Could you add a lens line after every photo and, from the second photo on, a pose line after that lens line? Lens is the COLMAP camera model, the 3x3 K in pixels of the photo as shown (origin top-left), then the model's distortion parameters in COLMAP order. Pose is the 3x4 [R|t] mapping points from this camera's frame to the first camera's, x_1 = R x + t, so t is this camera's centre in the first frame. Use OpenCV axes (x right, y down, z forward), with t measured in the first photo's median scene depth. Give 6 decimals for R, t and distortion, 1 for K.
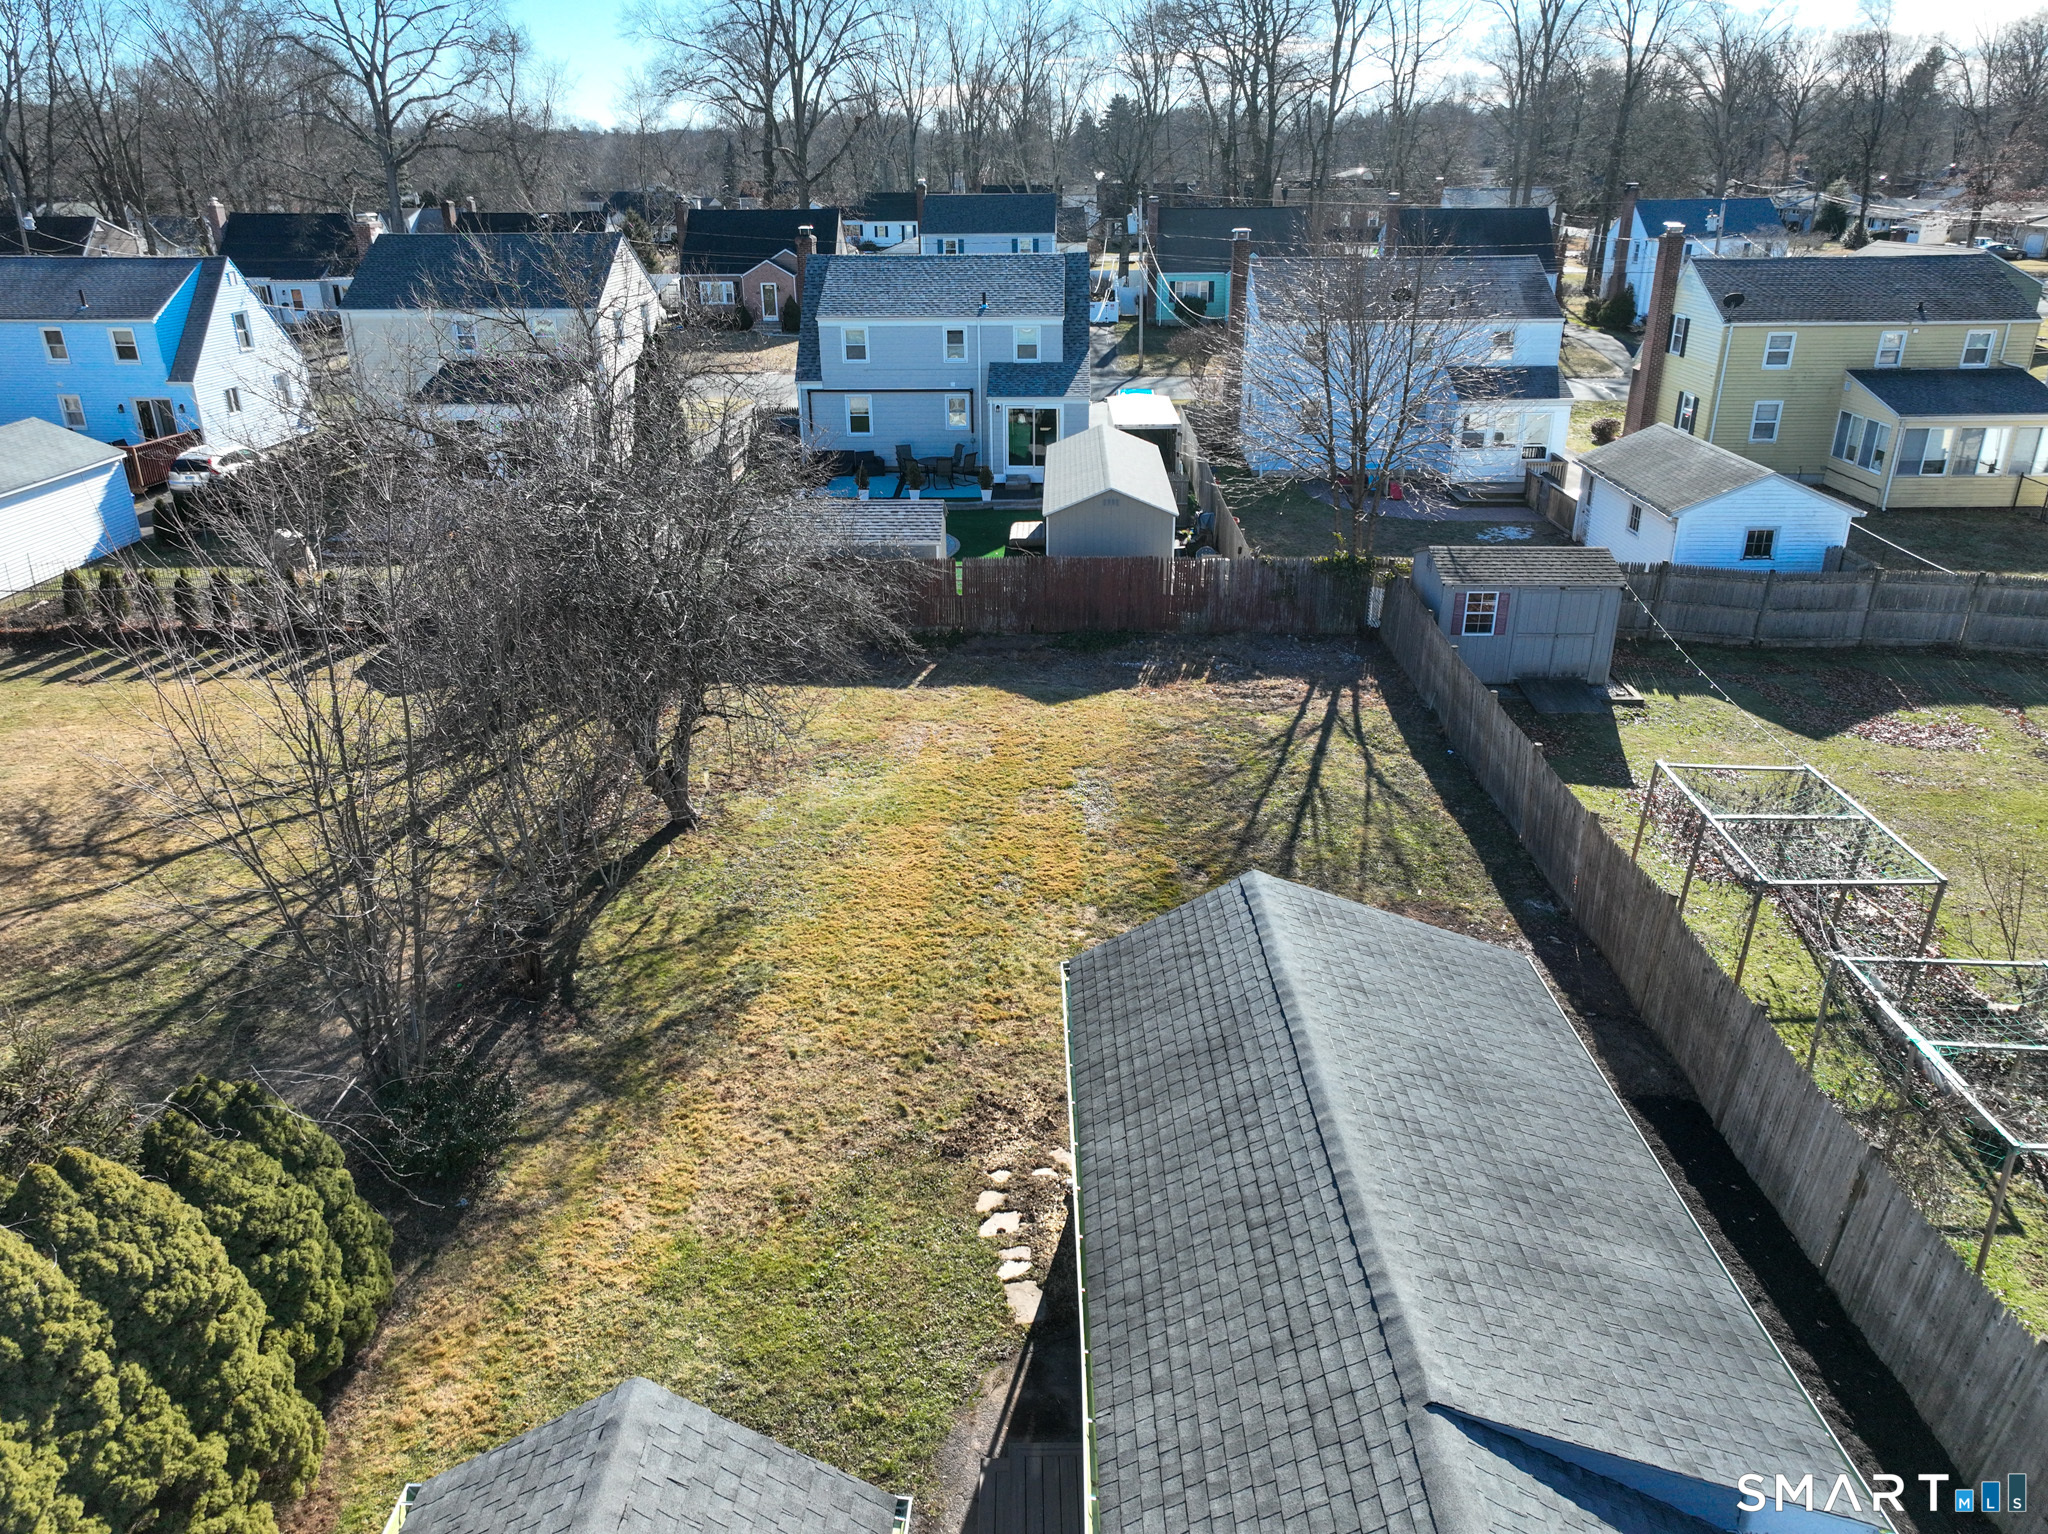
lens RADIAL K [[1420.5, 0, 1024.0], [0, 1420.5, 767.0], [0, 0, 1]] dist [0.019375, 0.000147]
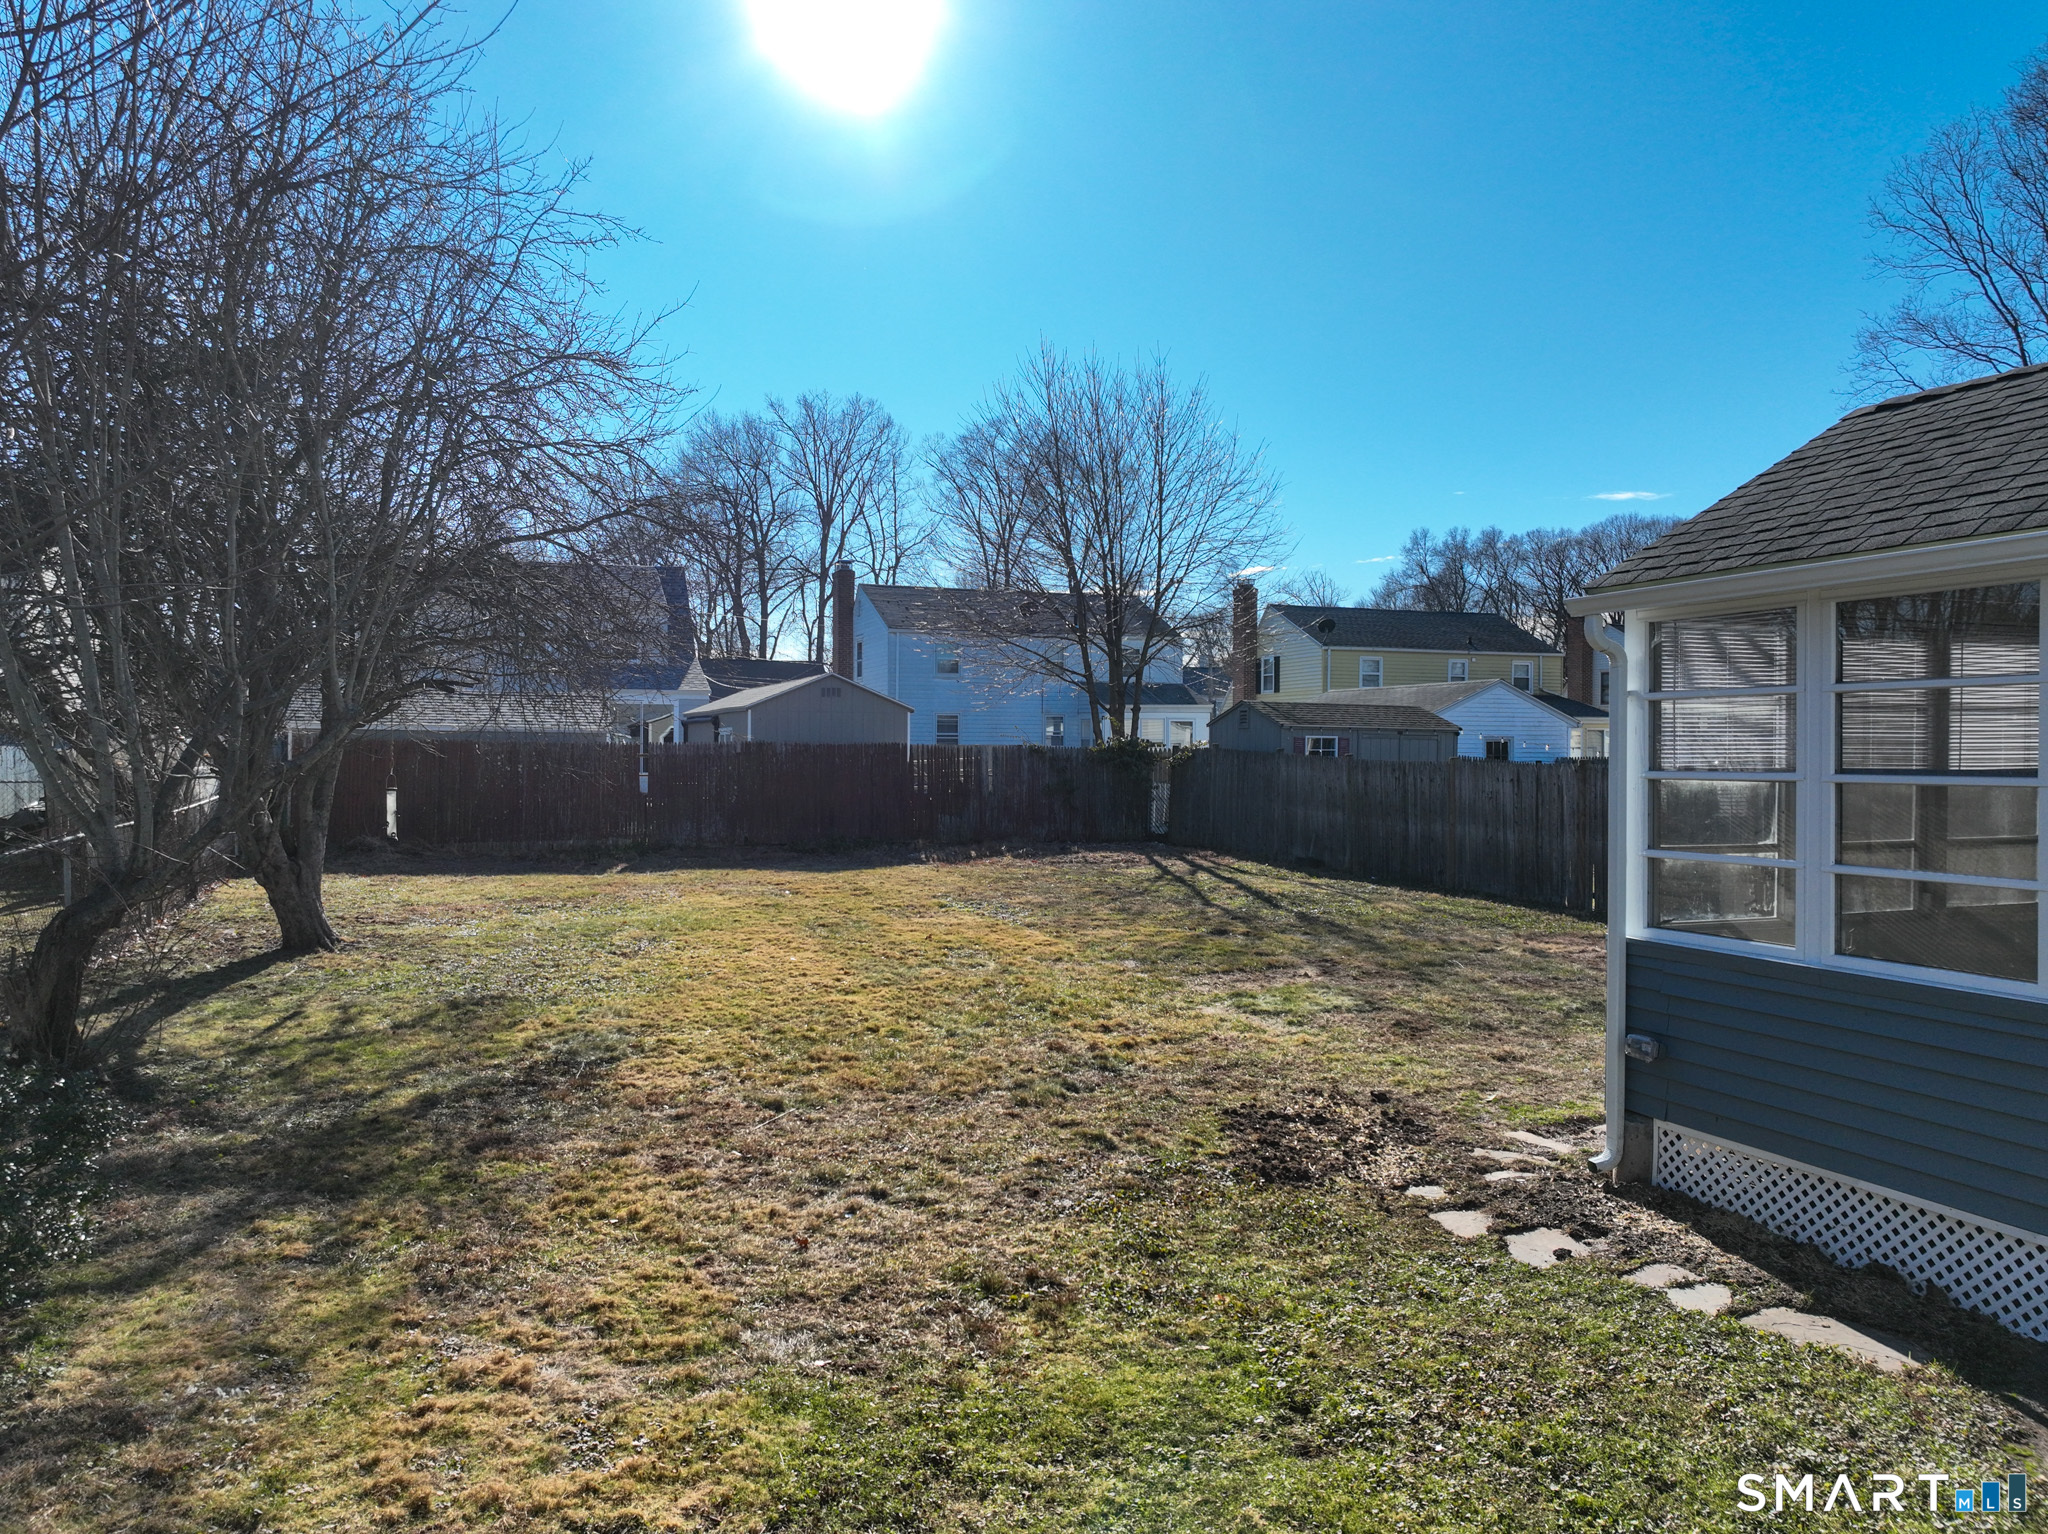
lens RADIAL K [[1420.5, 0, 1024.0], [0, 1420.5, 767.0], [0, 0, 1]] dist [0.019375, 0.000147]
pose [[0.922664, 0.014644, 0.385328, -0.301208], [0.135024, 0.923745, -0.358419, 0.313621], [-0.361193, 0.382729, 0.850328, 0.646144]]
